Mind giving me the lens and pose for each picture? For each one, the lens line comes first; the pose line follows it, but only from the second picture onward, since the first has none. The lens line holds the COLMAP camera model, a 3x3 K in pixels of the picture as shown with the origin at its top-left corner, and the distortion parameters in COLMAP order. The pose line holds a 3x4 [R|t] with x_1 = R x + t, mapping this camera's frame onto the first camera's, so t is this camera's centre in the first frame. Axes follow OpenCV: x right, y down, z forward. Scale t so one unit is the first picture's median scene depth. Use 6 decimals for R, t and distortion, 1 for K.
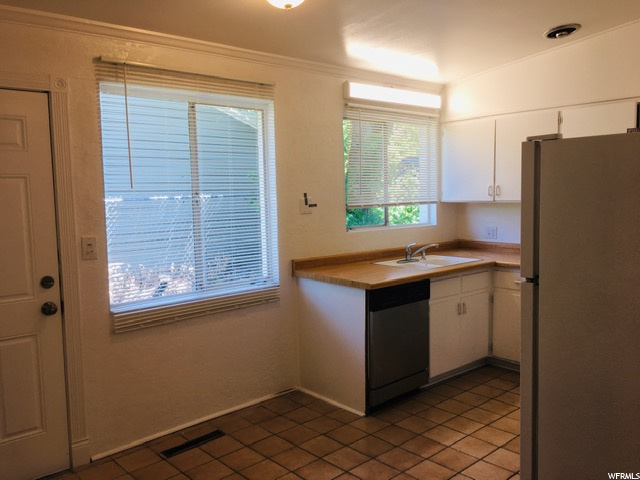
lens RADIAL K [[546.5, 0, 320.0], [0, 546.5, 240.0], [0, 0, 1]] dist [0.066639, -0.084504]
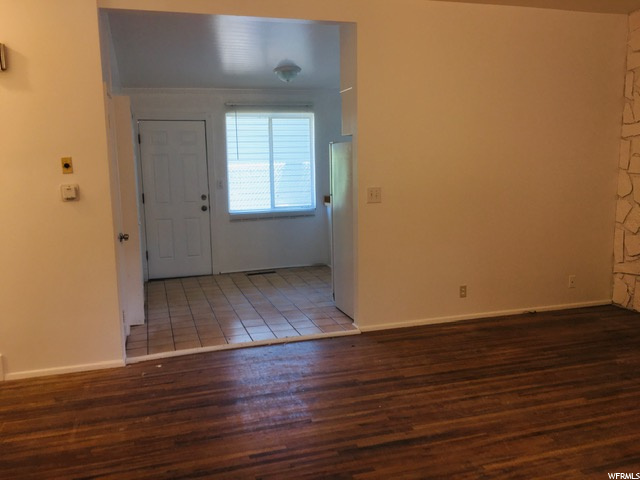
lens RADIAL K [[546.5, 0, 320.0], [0, 546.5, 240.0], [0, 0, 1]] dist [0.066639, -0.084504]
pose [[0.903720, 0.060297, -0.423857, 0.753355], [-0.034605, 0.997081, 0.068061, 0.059283], [0.426723, -0.046841, 0.903168, -0.738744]]
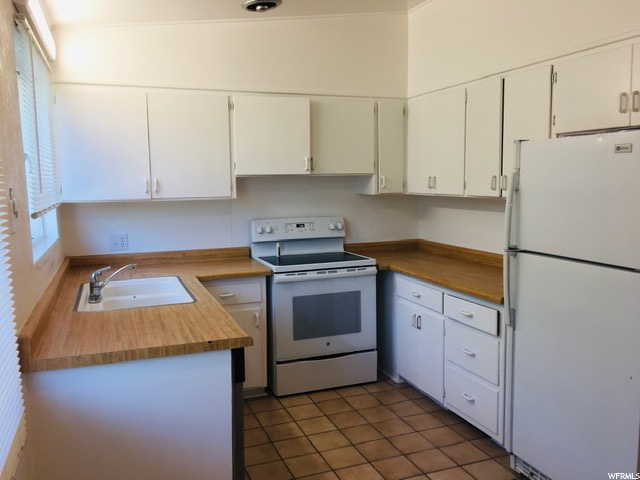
lens RADIAL K [[546.5, 0, 320.0], [0, 546.5, 240.0], [0, 0, 1]] dist [0.066639, -0.084504]
pose [[0.371094, -0.088556, 0.924363, -0.437209], [0.089320, 0.994231, 0.059391, -0.055657], [-0.924289, 0.060524, 0.376863, 0.699942]]
